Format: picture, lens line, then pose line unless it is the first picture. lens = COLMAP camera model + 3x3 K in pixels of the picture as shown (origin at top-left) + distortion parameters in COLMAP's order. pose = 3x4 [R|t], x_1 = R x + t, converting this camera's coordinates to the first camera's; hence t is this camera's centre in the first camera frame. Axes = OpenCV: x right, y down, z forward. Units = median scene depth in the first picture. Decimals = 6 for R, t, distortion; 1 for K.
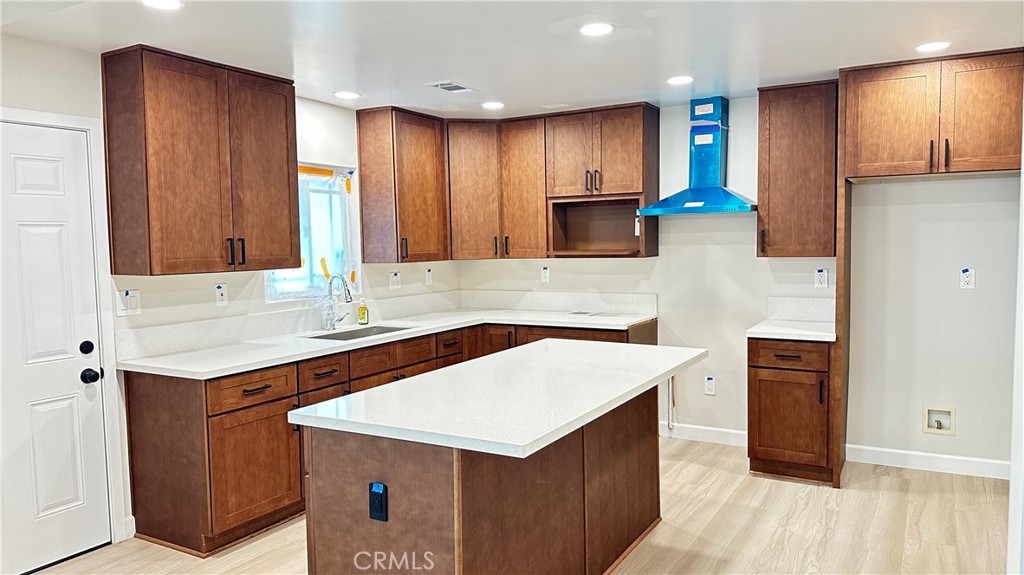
lens RADIAL K [[721.3, 0, 524.4], [0, 721.3, 287.7], [0, 0, 1]] dist [0.077938, -0.090930]
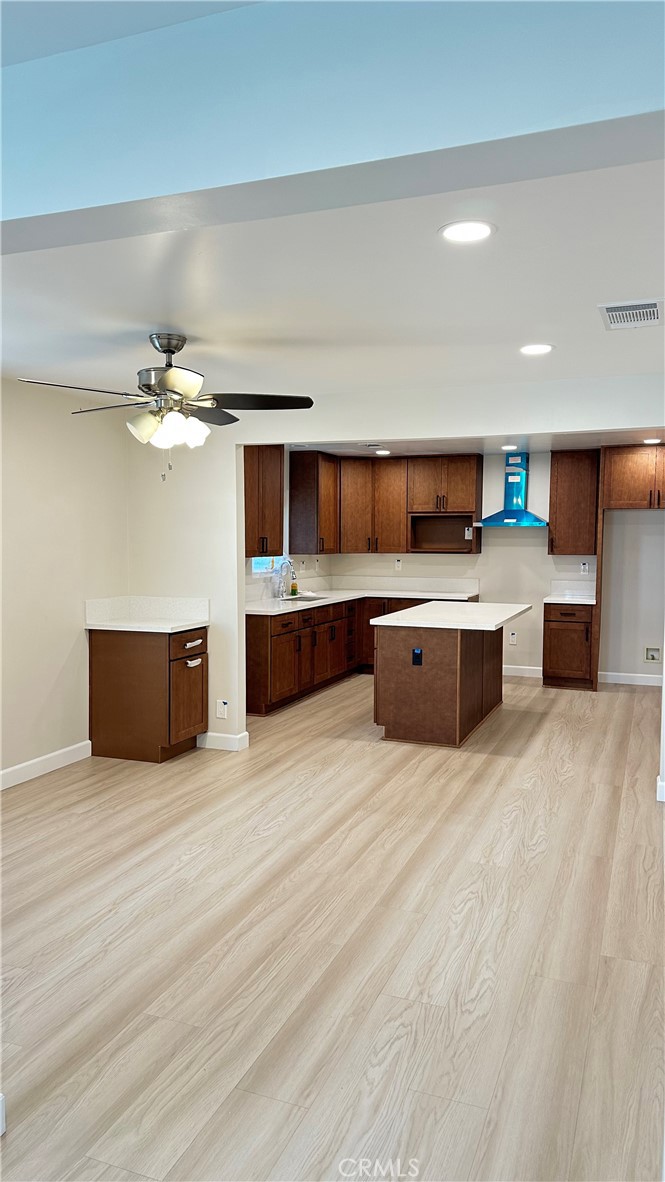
lens RADIAL K [[832.6, 0, 321.9], [0, 832.6, 607.4], [0, 0, 1]] dist [0.077938, -0.090930]
pose [[0.989956, 0.009938, 0.141024, -0.473660], [-0.012290, 0.999799, 0.015817, 0.056007], [-0.140838, -0.017391, 0.989880, -0.833463]]
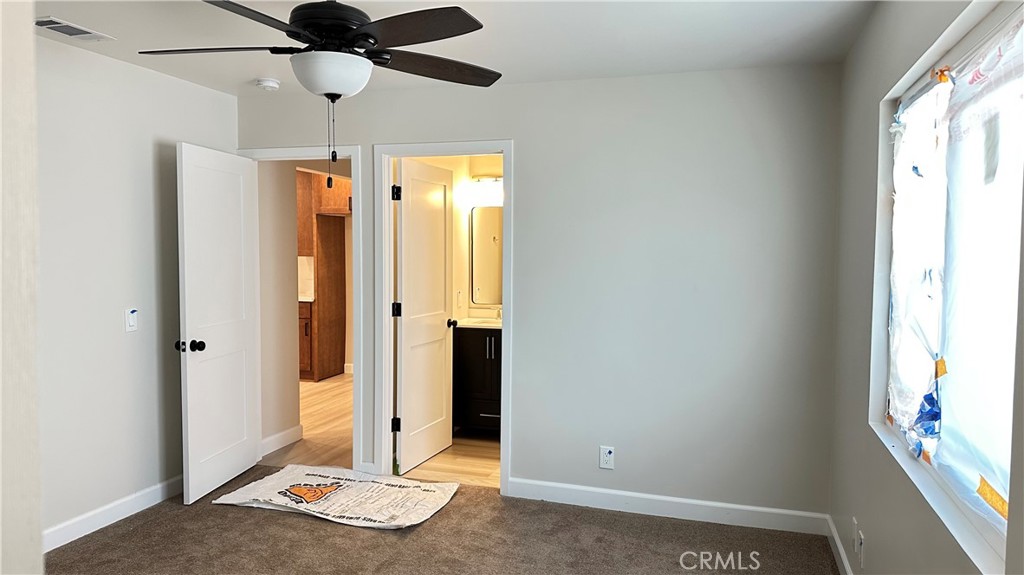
lens RADIAL K [[721.3, 0, 516.9], [0, 721.3, 284.0], [0, 0, 1]] dist [0.077938, -0.090930]
pose [[0.979184, 0.010666, 0.202693, 0.545126], [-0.006945, 0.999794, -0.019060, 0.058780], [-0.202855, 0.017255, 0.979057, -0.884923]]
